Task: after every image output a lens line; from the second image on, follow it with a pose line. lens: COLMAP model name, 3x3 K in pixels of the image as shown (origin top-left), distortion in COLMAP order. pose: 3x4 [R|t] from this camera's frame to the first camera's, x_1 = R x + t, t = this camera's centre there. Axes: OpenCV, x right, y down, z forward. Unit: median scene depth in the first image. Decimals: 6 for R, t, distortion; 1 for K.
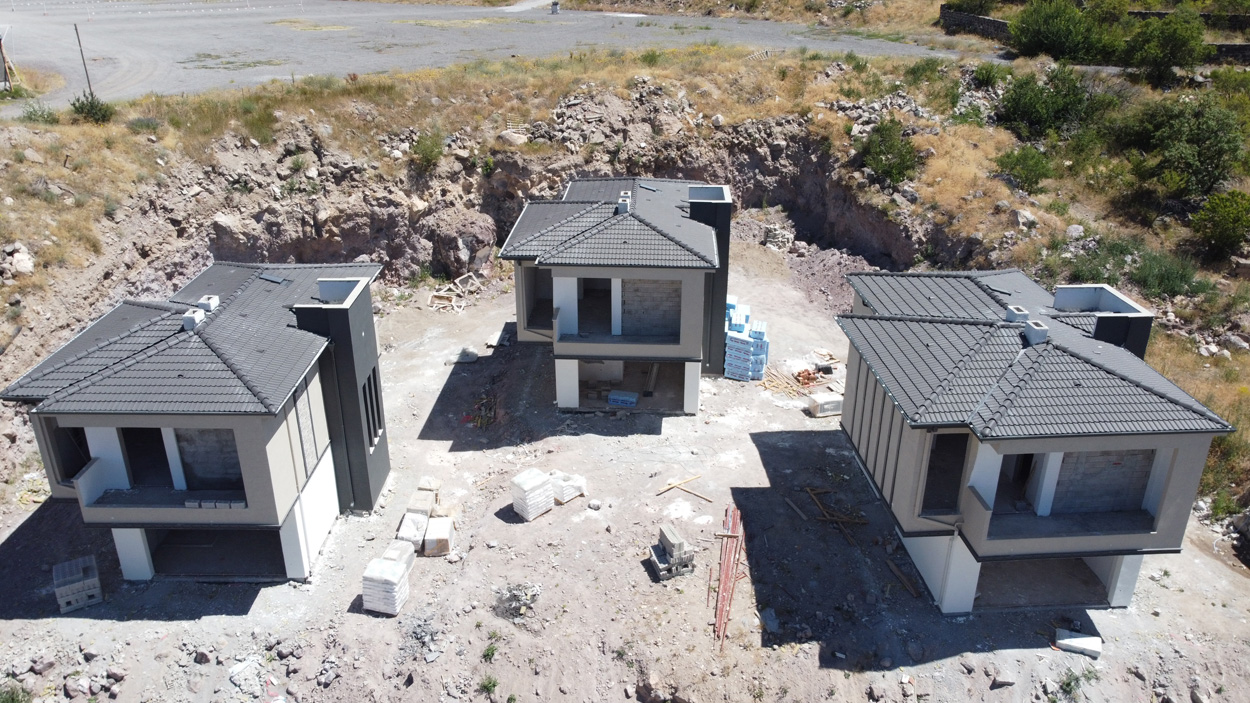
lens RADIAL K [[951.3, 0, 625.0], [0, 951.3, 351.5], [0, 0, 1]] dist [0.005718, -0.000489]
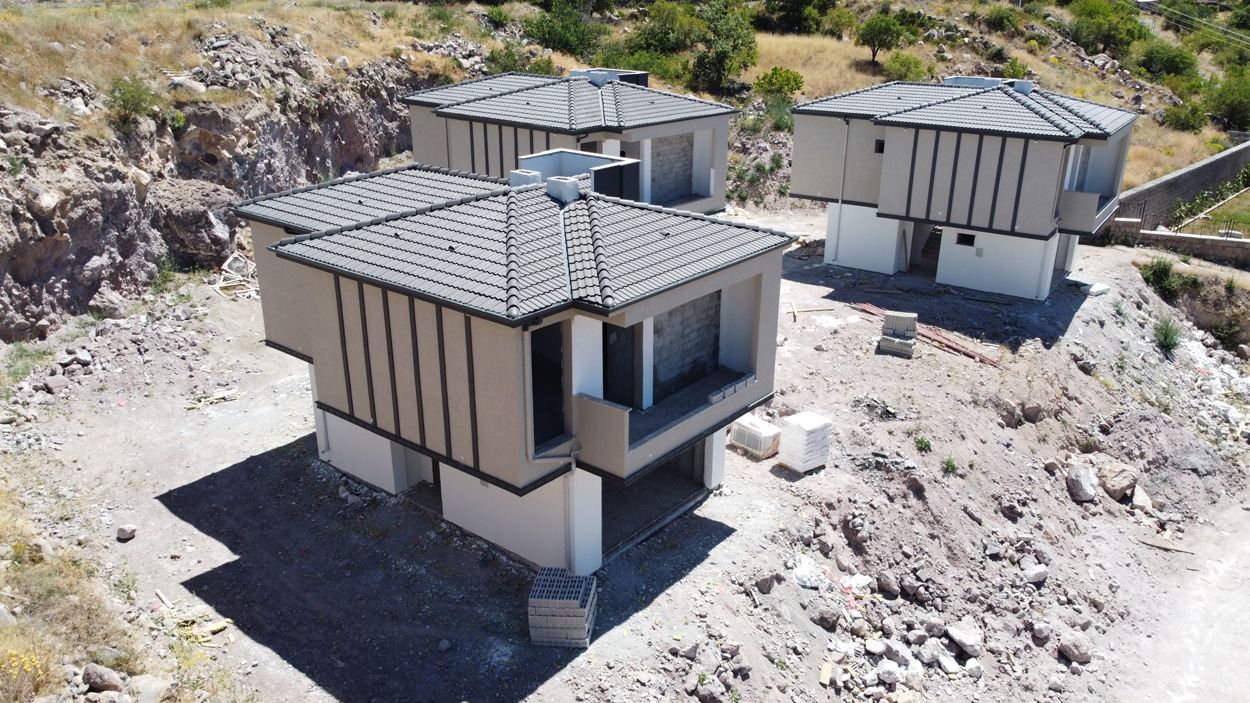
lens RADIAL K [[905.5, 0, 624.9], [0, 905.5, 375.2], [0, 0, 1]] dist [0.000728, 0.002199]
pose [[0.646461, -0.311275, 0.696560, -0.497548], [0.312826, 0.940856, 0.130118, 0.013499], [-0.695865, 0.133786, 0.705601, 0.272325]]
